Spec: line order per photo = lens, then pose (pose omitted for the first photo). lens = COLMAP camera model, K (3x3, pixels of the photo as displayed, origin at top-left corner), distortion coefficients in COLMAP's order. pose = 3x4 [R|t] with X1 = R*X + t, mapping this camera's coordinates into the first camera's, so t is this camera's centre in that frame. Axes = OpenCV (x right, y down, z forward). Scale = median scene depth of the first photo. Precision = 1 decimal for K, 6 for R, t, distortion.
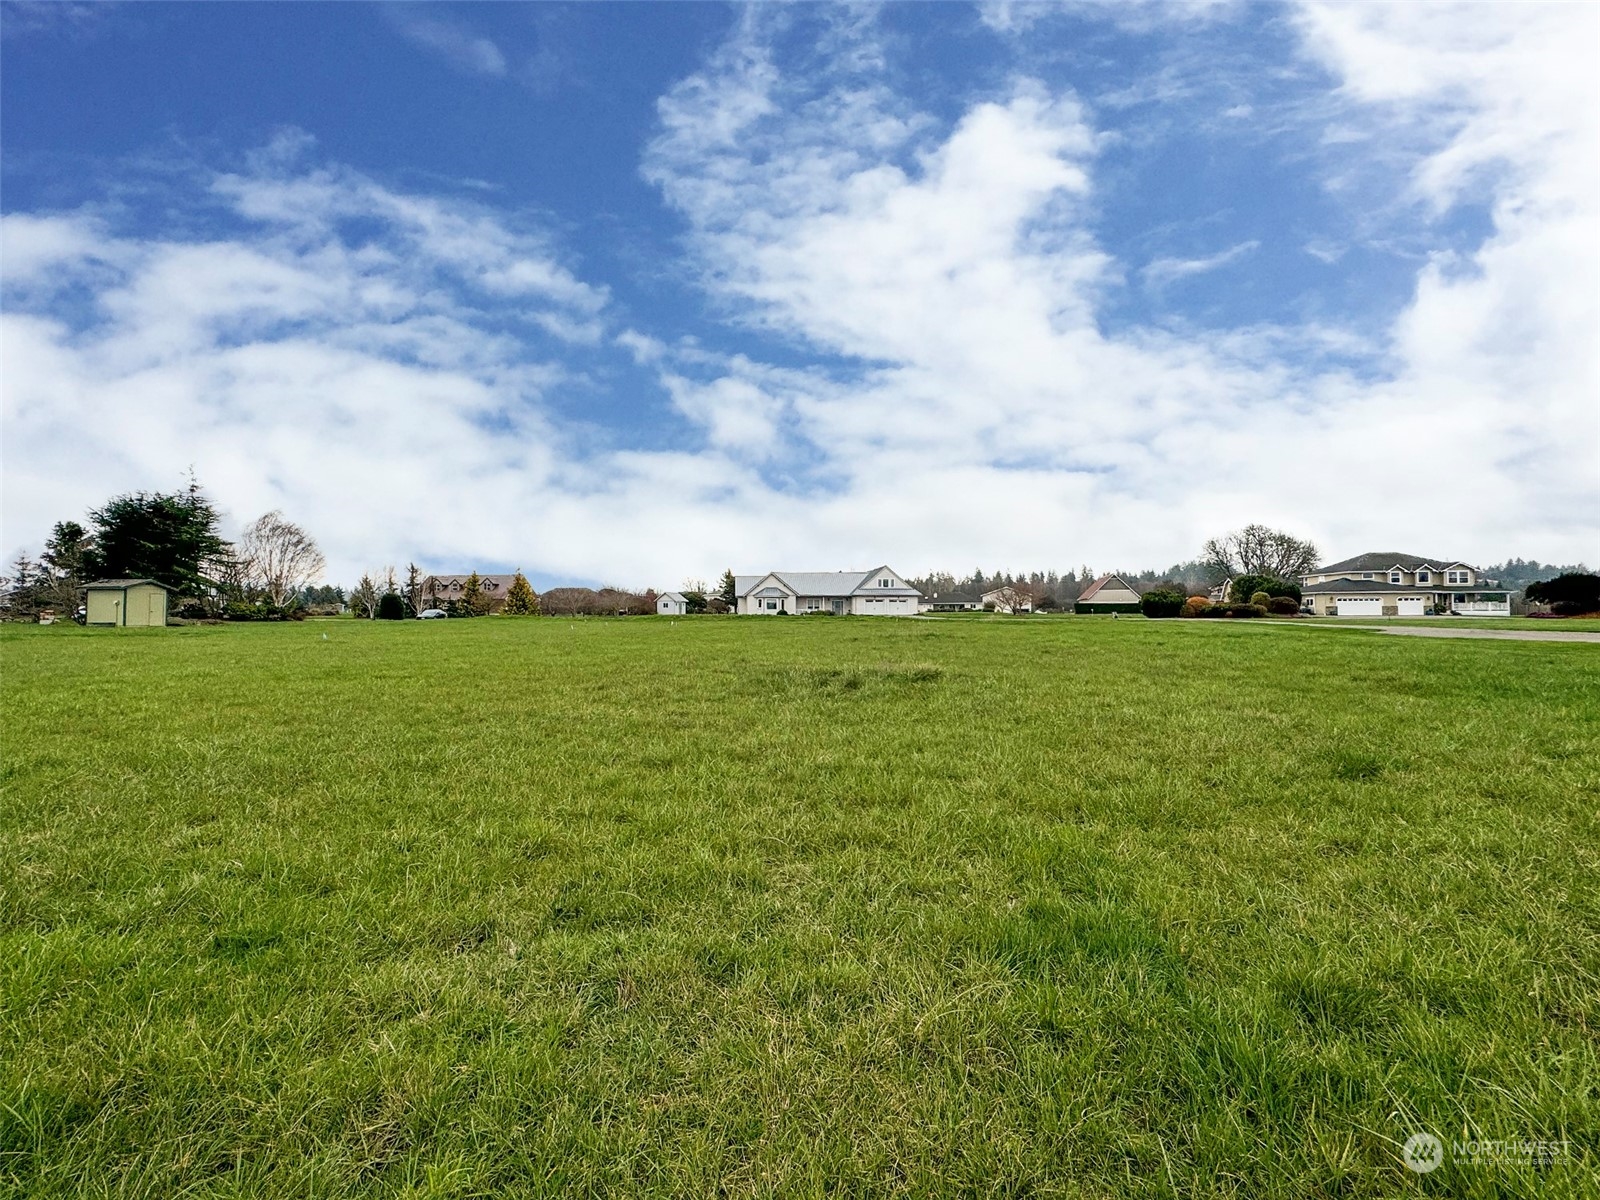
lens RADIAL K [[643.1, 0, 800.0], [0, 643.1, 600.0], [0, 0, 1]] dist [-0.001152, -0.000119]
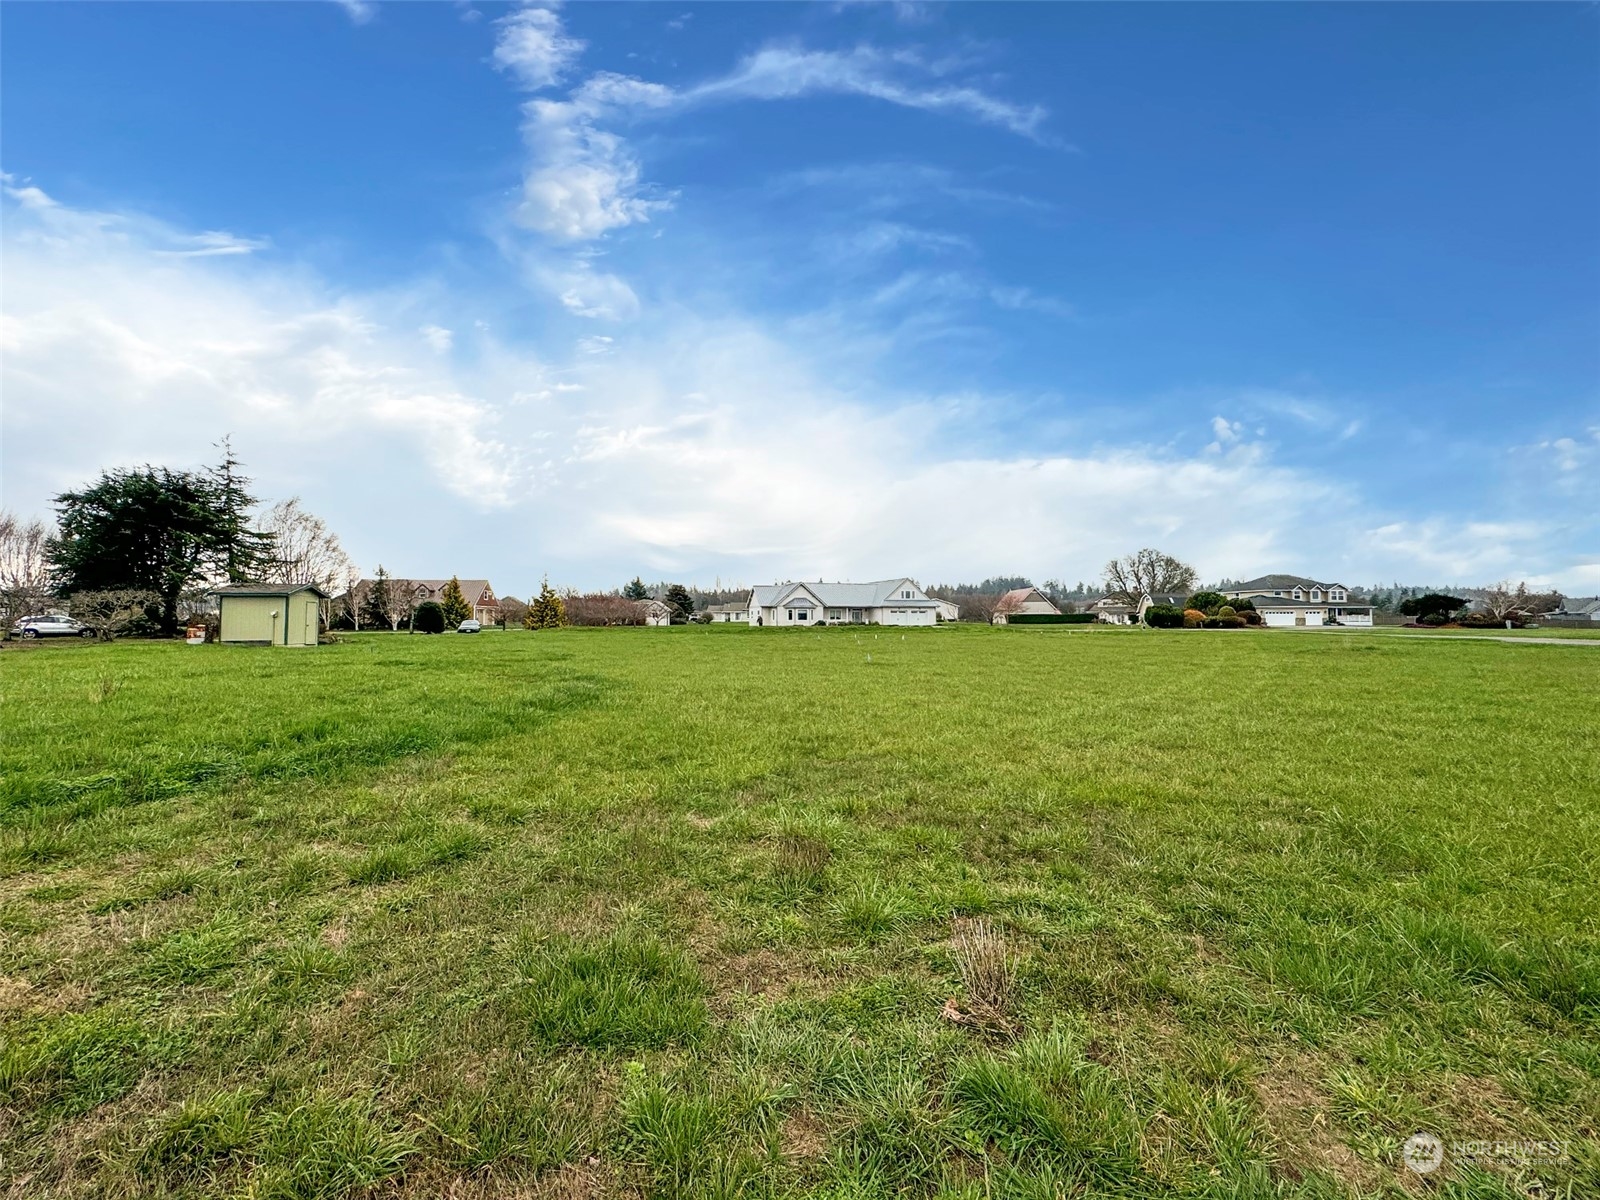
lens RADIAL K [[631.7, 0, 800.0], [0, 631.7, 600.0], [0, 0, 1]] dist [-0.002331, -0.000038]
pose [[0.965768, 0.009038, 0.259248, -0.333773], [-0.005667, 0.999889, -0.013748, -0.003112], [-0.259344, 0.011808, 0.965713, 0.062464]]
